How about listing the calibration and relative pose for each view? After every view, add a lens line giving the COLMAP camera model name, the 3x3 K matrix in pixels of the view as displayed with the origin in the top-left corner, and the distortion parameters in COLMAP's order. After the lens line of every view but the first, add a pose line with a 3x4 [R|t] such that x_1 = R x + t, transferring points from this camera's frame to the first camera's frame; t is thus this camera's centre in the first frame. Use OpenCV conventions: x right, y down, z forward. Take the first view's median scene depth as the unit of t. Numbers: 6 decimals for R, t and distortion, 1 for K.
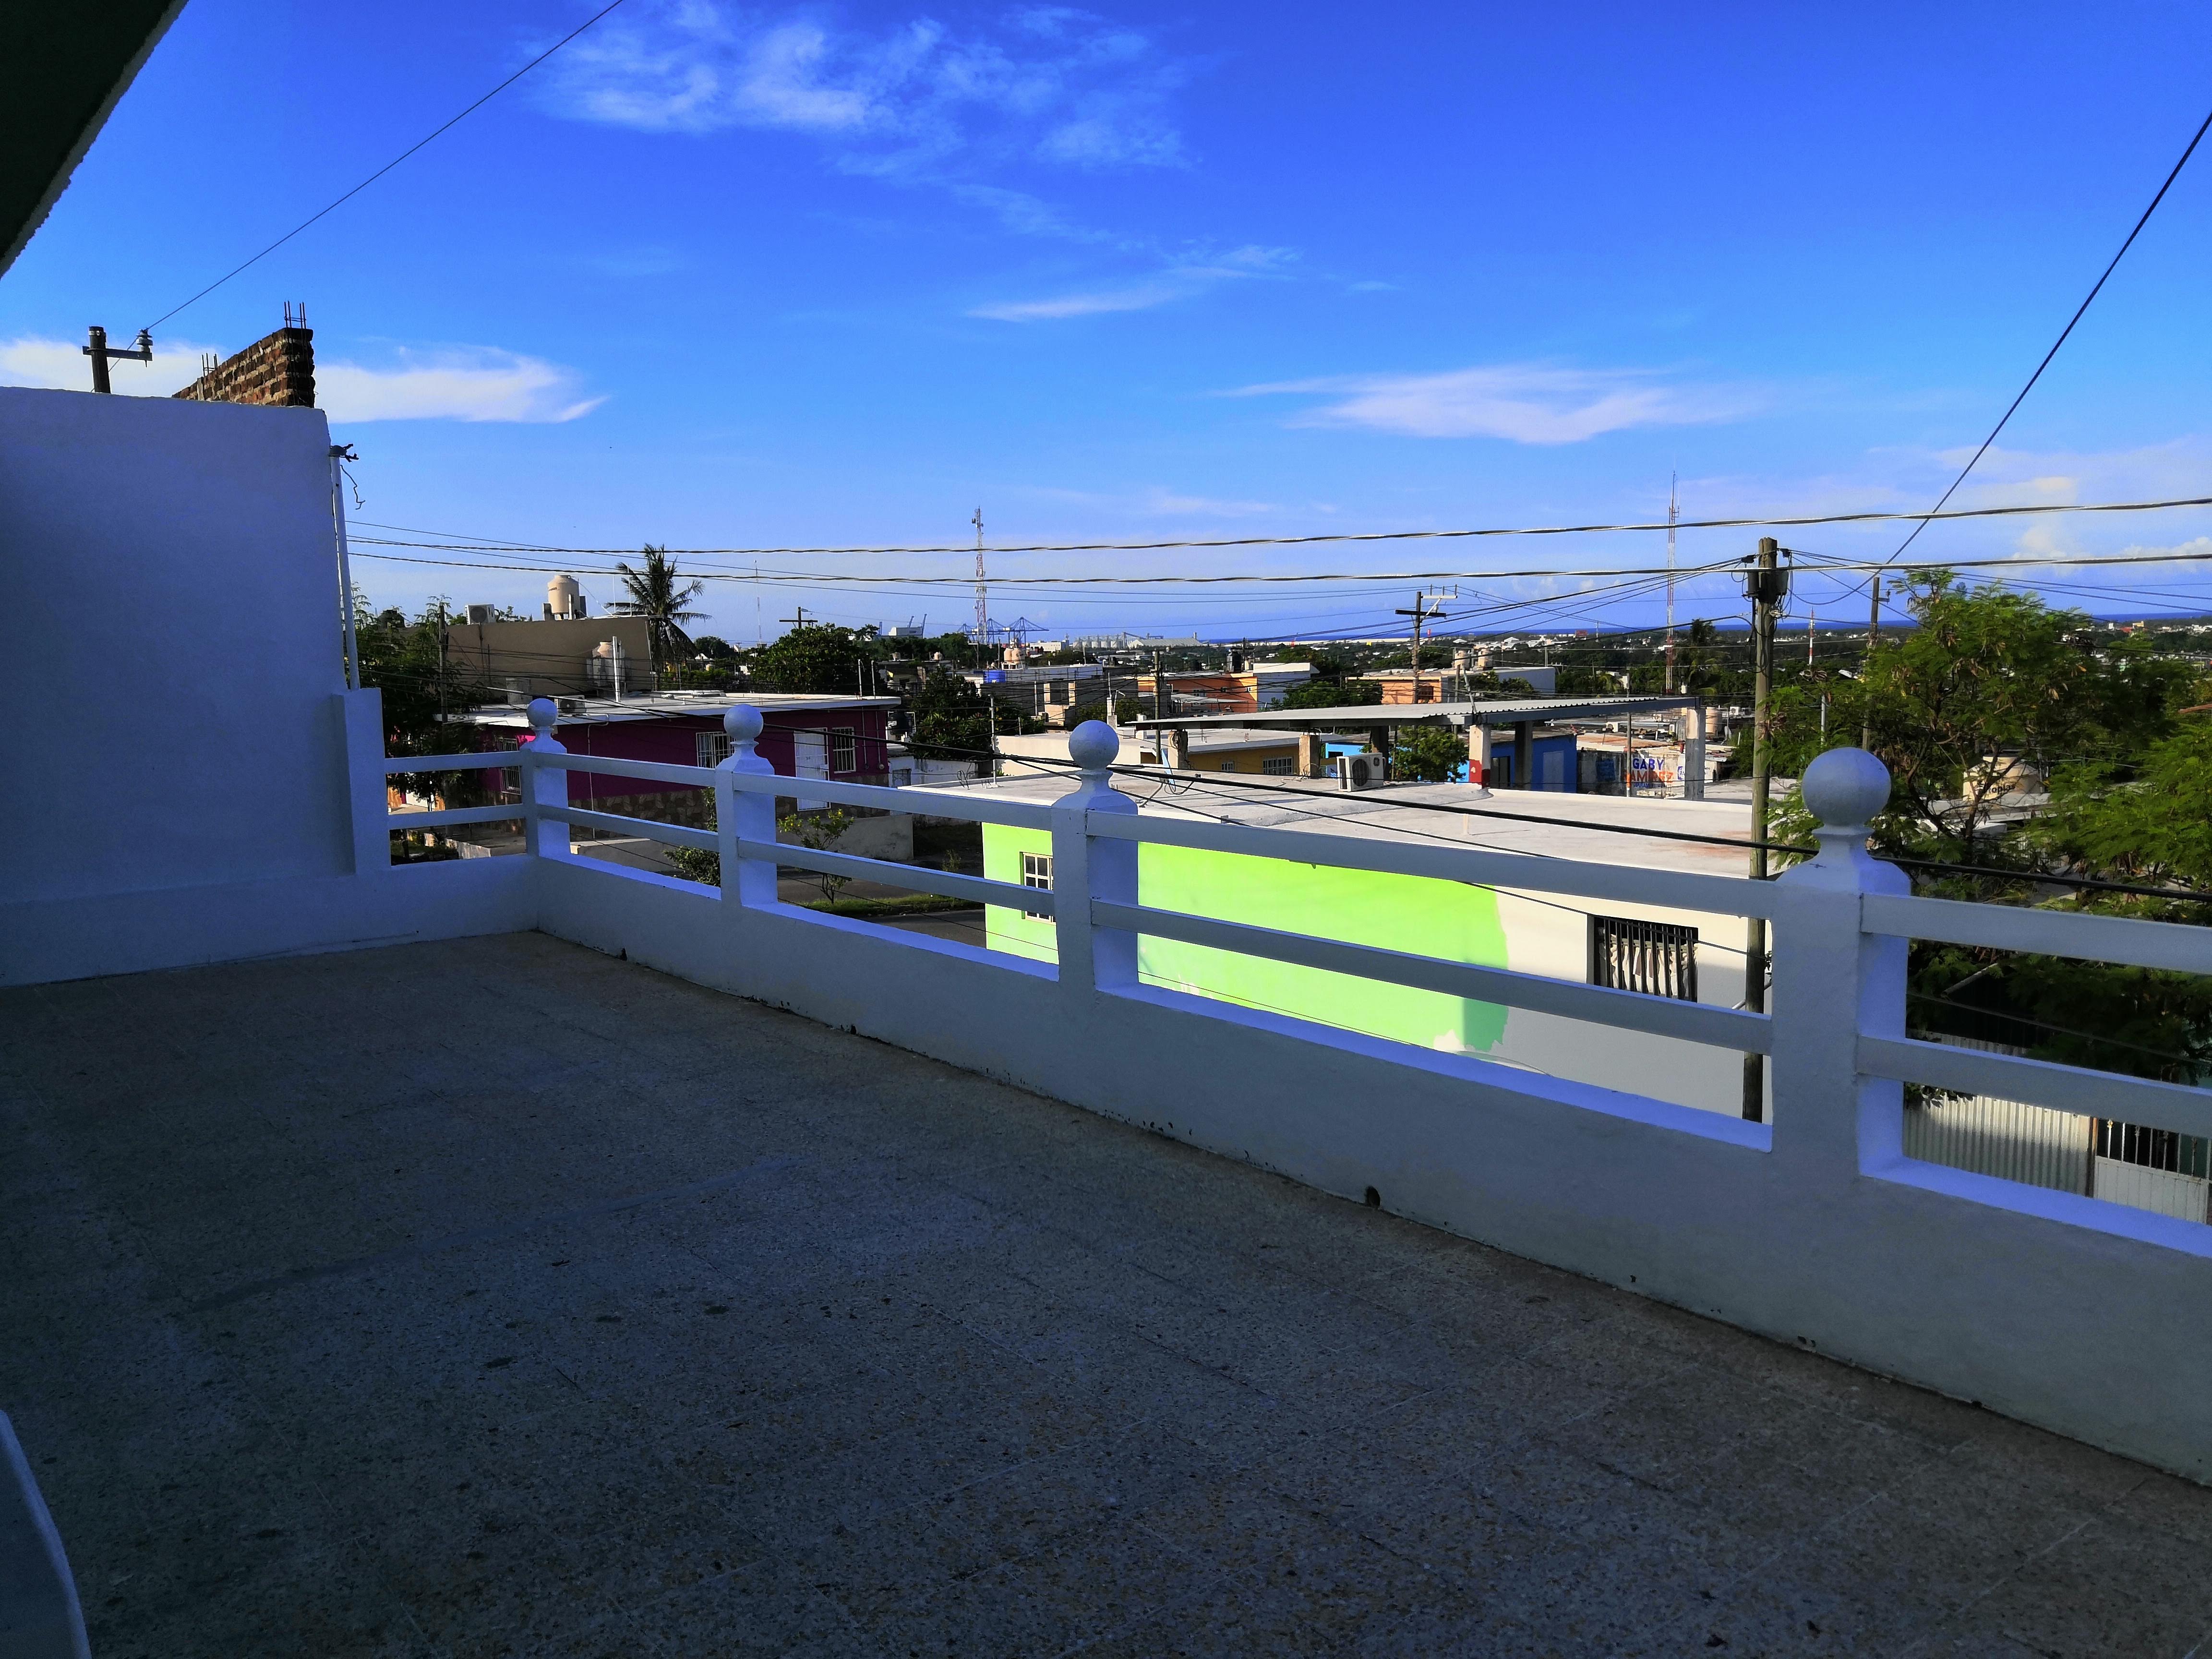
lens RADIAL K [[1766.4, 0, 1107.8], [0, 1766.4, 831.2], [0, 0, 1]] dist [-0.011885, 0.025265]
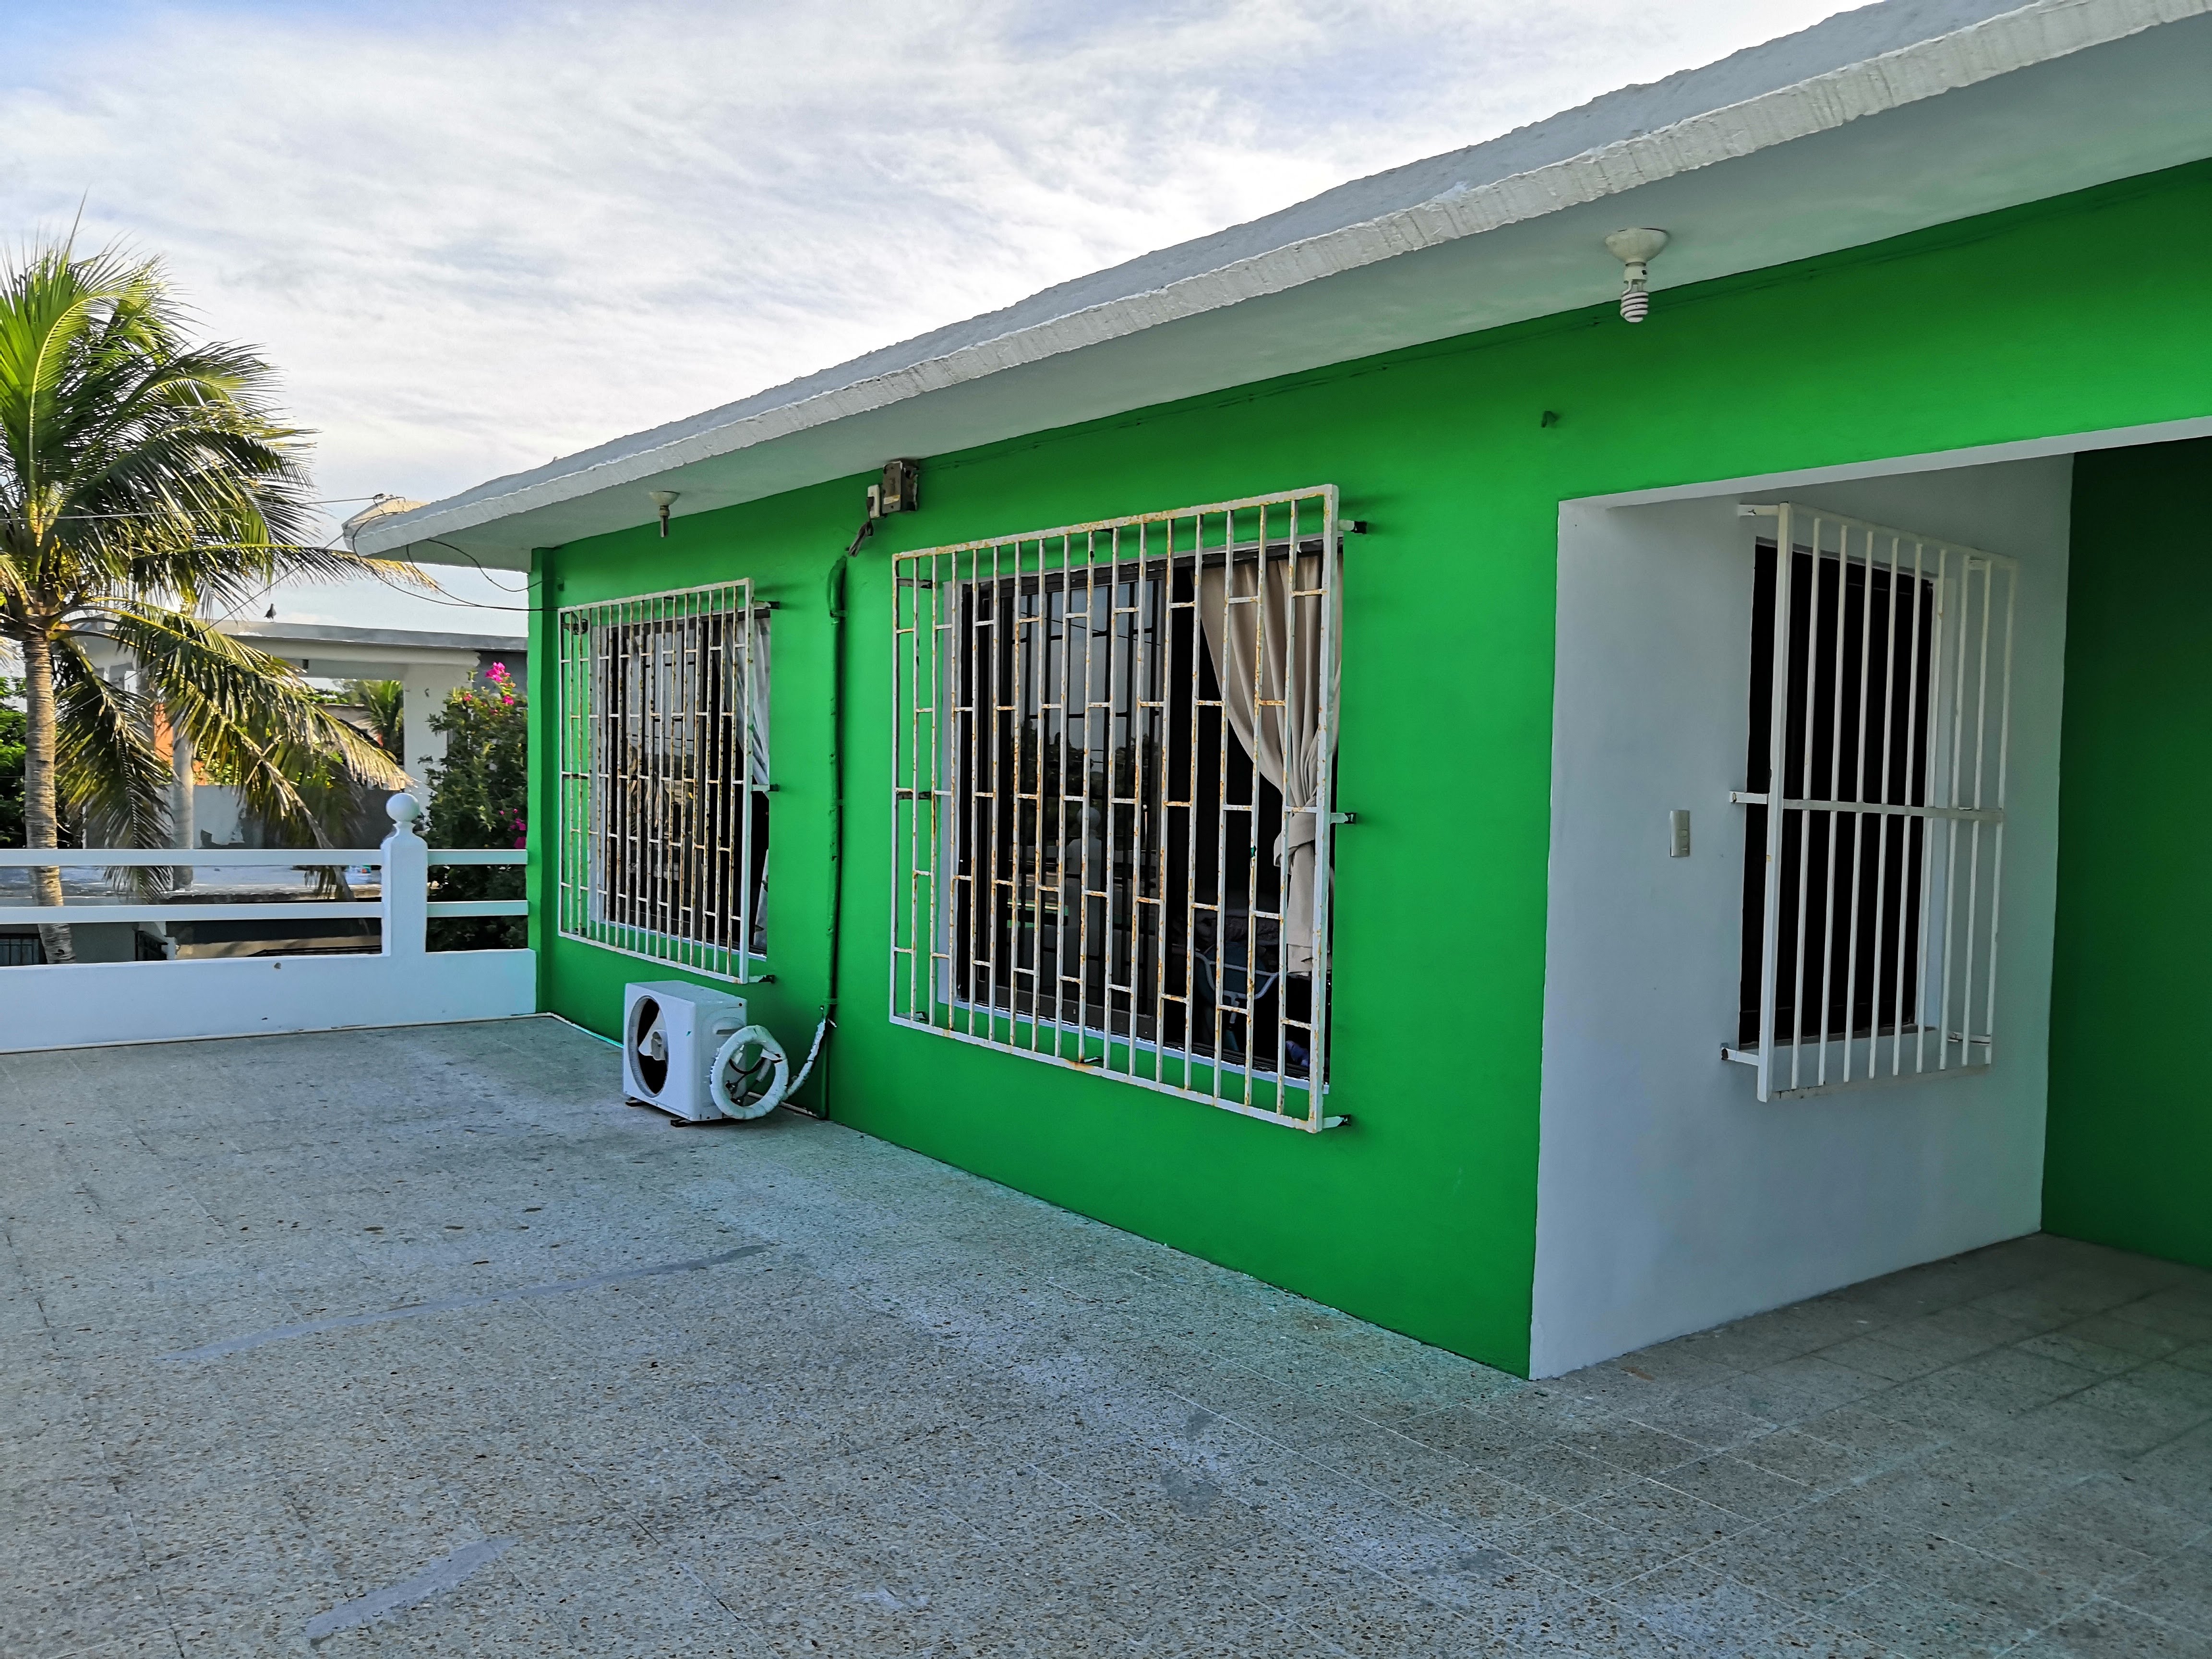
lens RADIAL K [[1766.4, 0, 1113.5], [0, 1766.4, 833.7], [0, 0, 1]] dist [-0.011885, 0.025265]
pose [[-0.999882, -0.010081, 0.011578, -0.779478], [-0.008407, 0.990604, 0.136502, -0.215095], [-0.012845, 0.136389, -0.990572, 2.225422]]
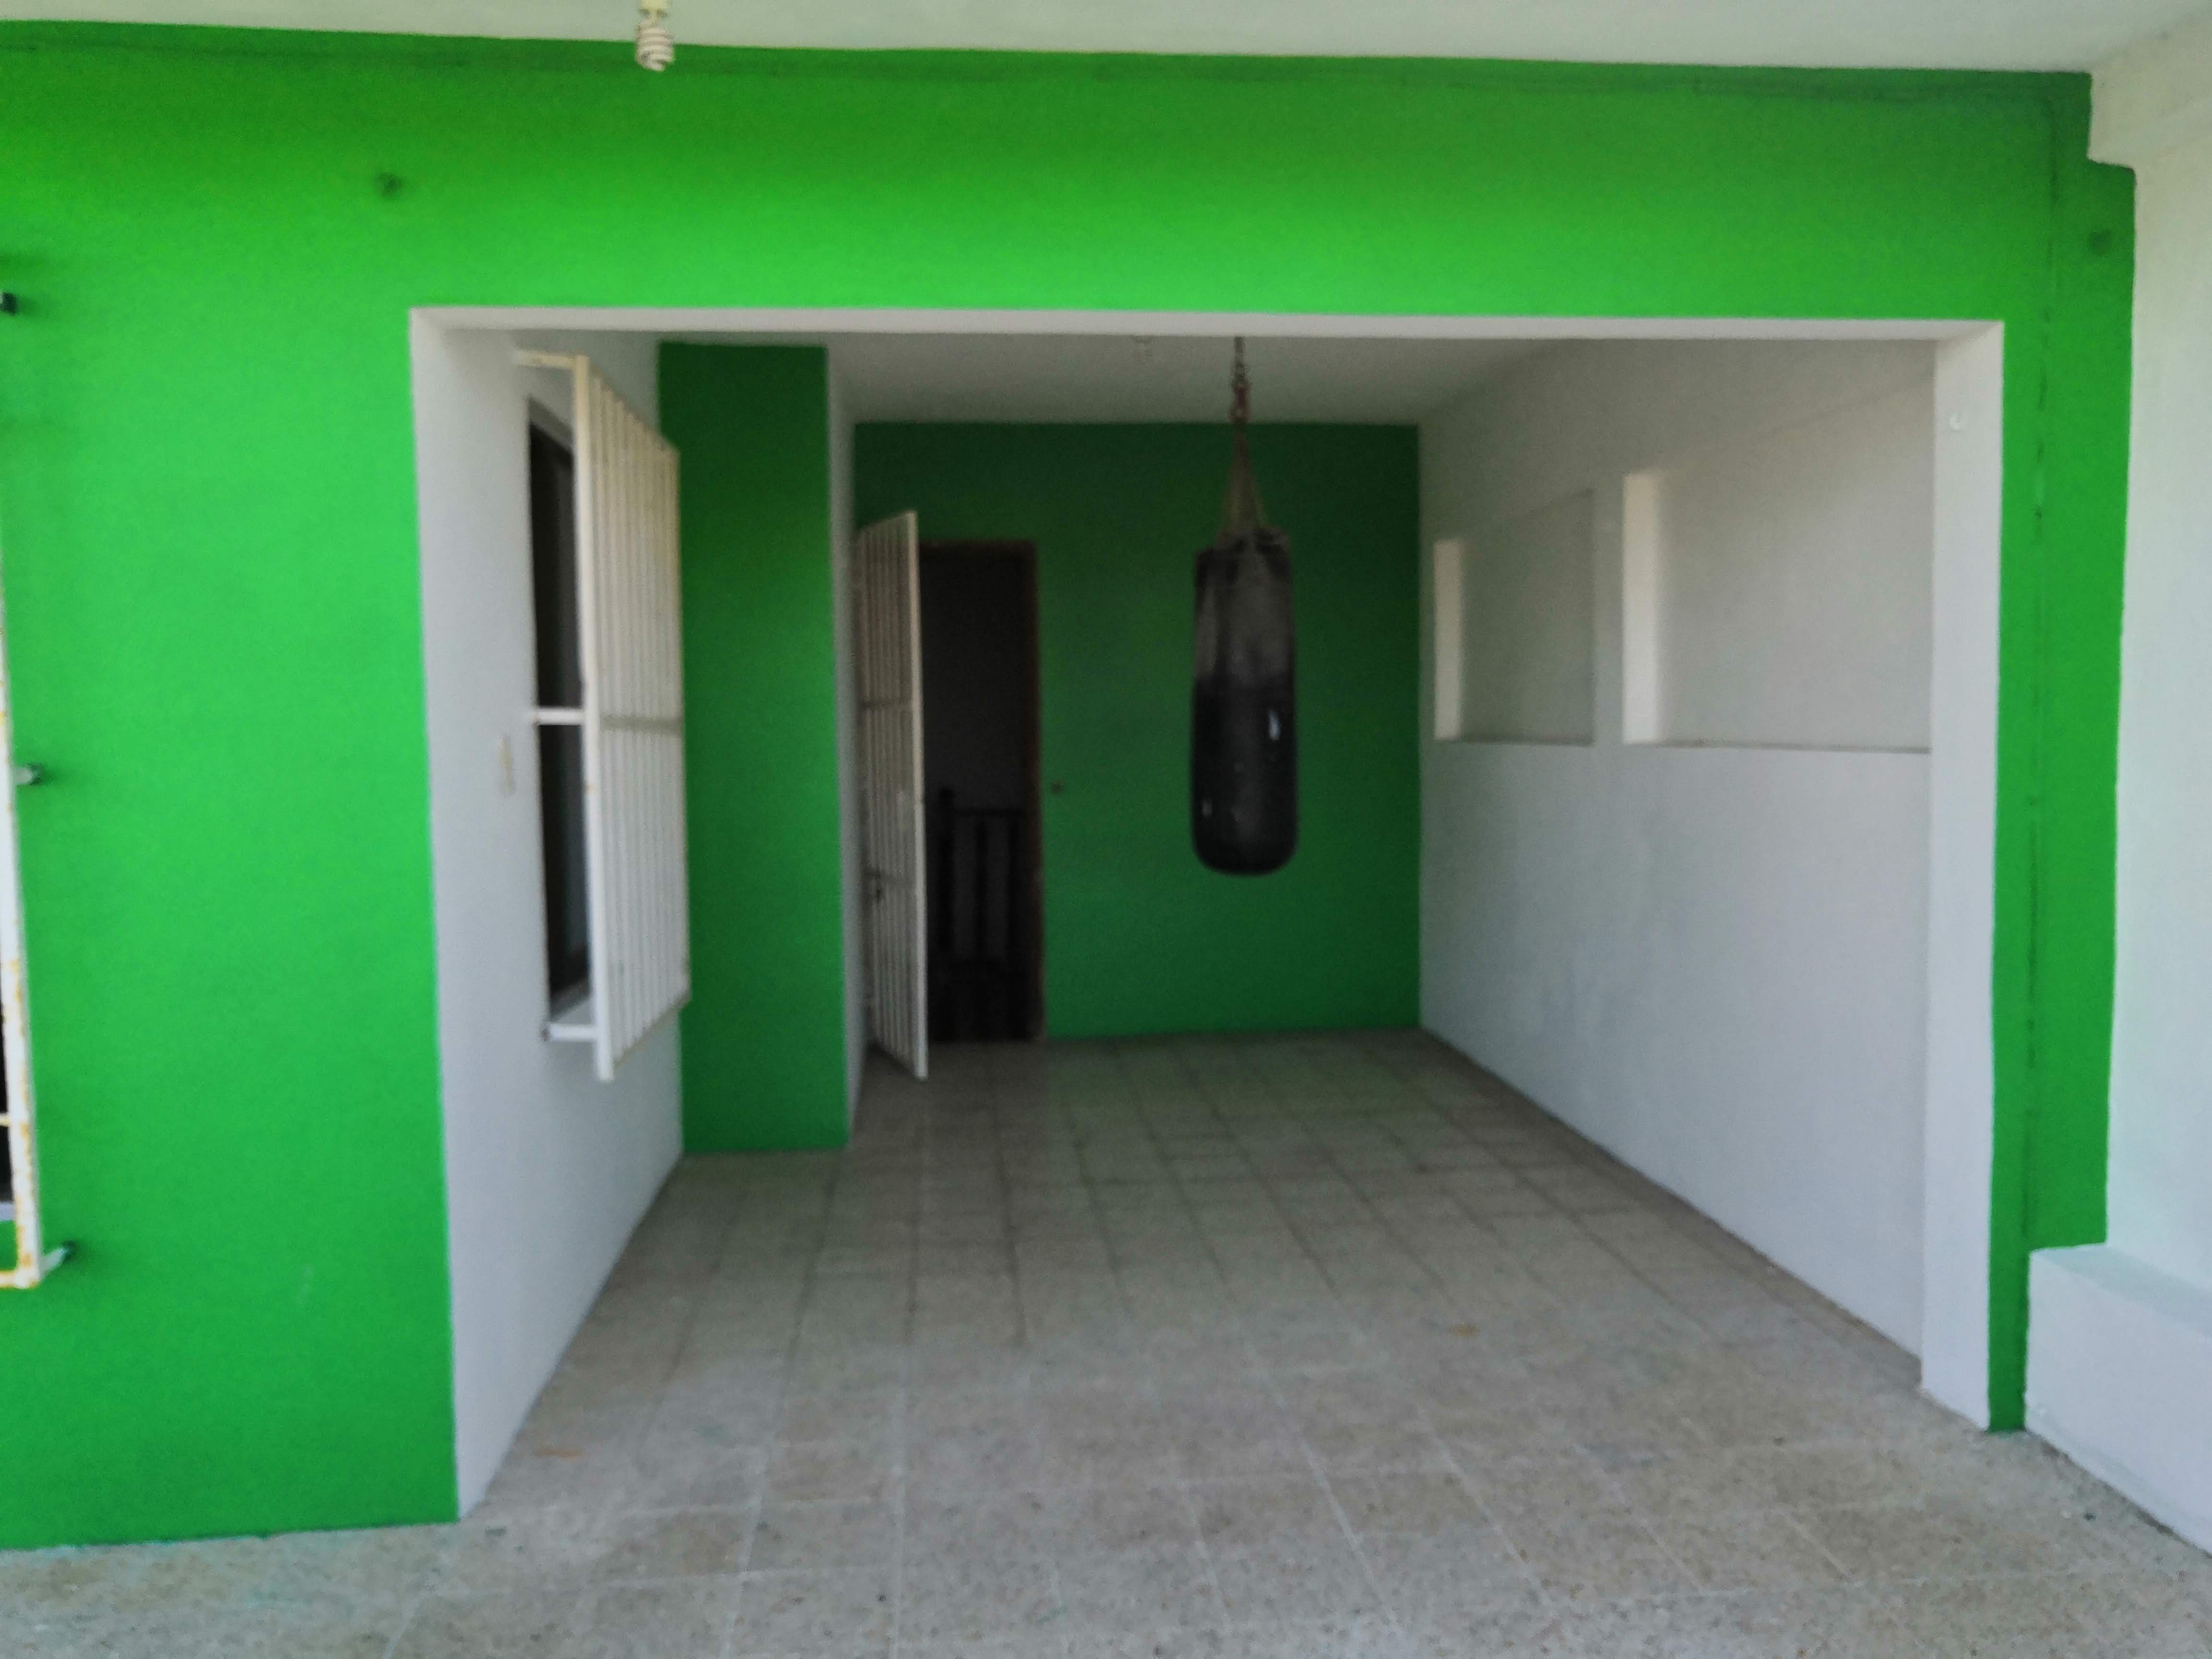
lens RADIAL K [[1766.4, 0, 1105.2], [0, 1766.4, 831.1], [0, 0, 1]] dist [-0.011885, 0.025265]
pose [[-0.509968, 0.079113, -0.856548, -0.533635], [-0.073930, 0.988046, 0.135275, -0.175534], [0.857011, 0.132311, -0.498023, 1.823993]]
